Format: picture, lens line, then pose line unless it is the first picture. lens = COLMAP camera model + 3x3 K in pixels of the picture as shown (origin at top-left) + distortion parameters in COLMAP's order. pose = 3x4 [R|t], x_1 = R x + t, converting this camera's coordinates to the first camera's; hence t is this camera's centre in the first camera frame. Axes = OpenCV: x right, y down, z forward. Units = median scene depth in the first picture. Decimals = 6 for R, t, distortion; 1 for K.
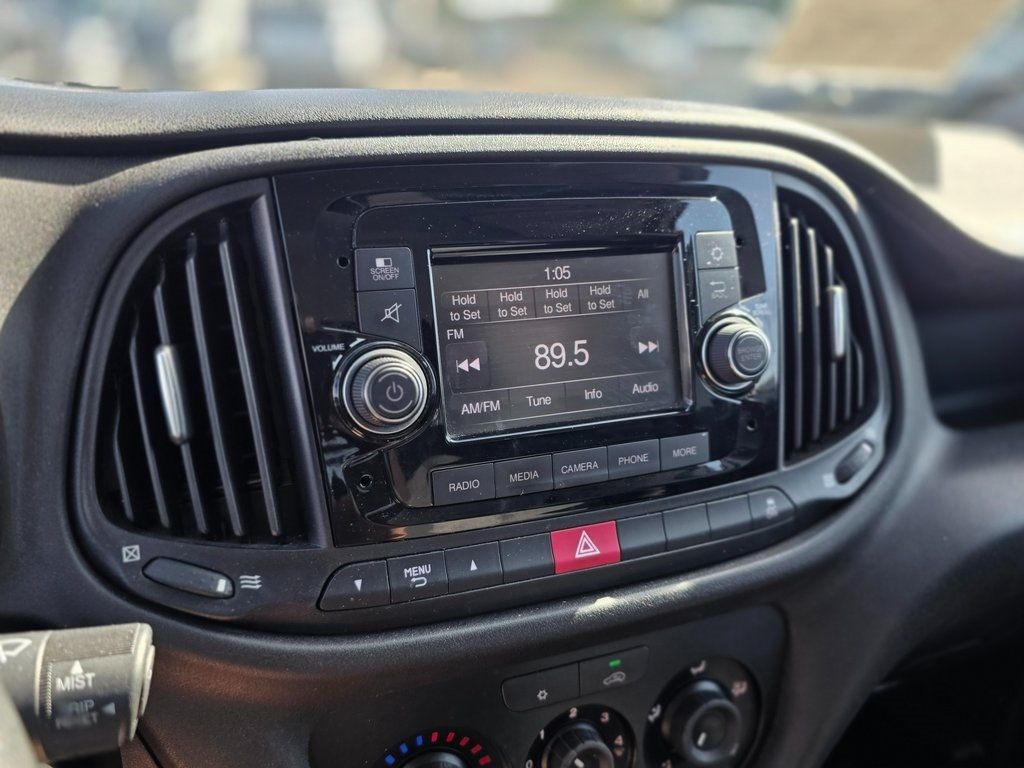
lens RADIAL K [[881.2, 0, 512.0], [0, 881.2, 384.0], [0, 0, 1]] dist [0.069744, -0.173407]
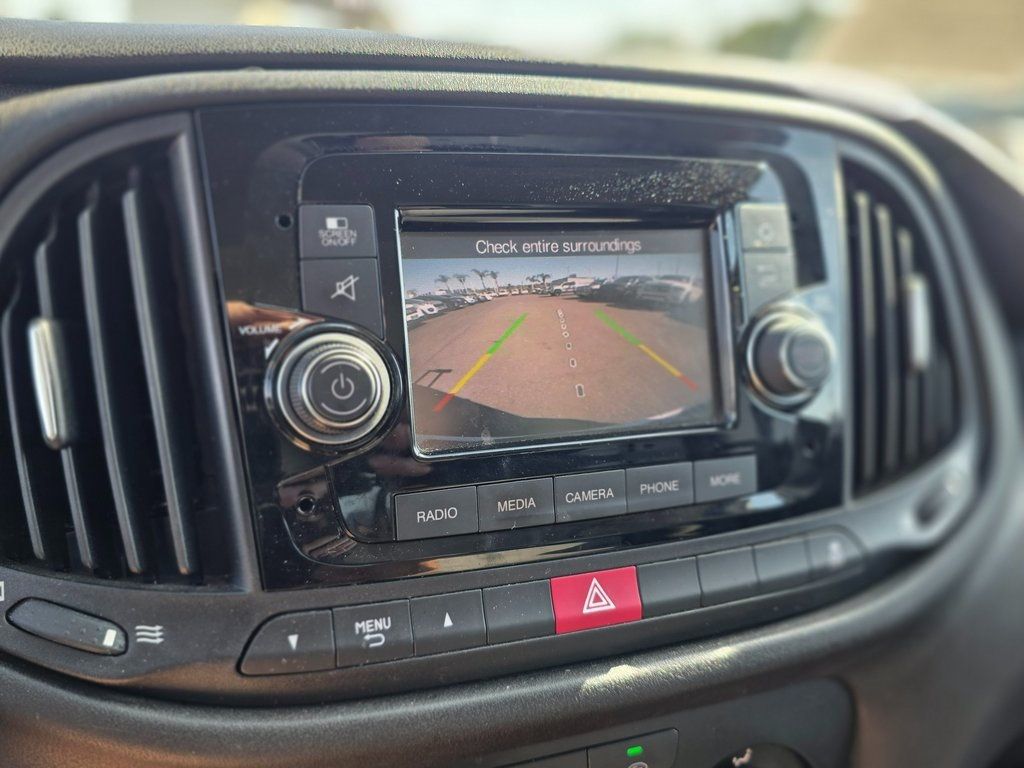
lens RADIAL K [[899.8, 0, 512.0], [0, 899.8, 384.0], [0, 0, 1]] dist [0.001799, -0.011145]
pose [[0.999164, 0.012171, -0.039034, 0.039328], [-0.014417, 0.998225, -0.057785, 0.044563], [0.038261, 0.058299, 0.997566, 0.208166]]
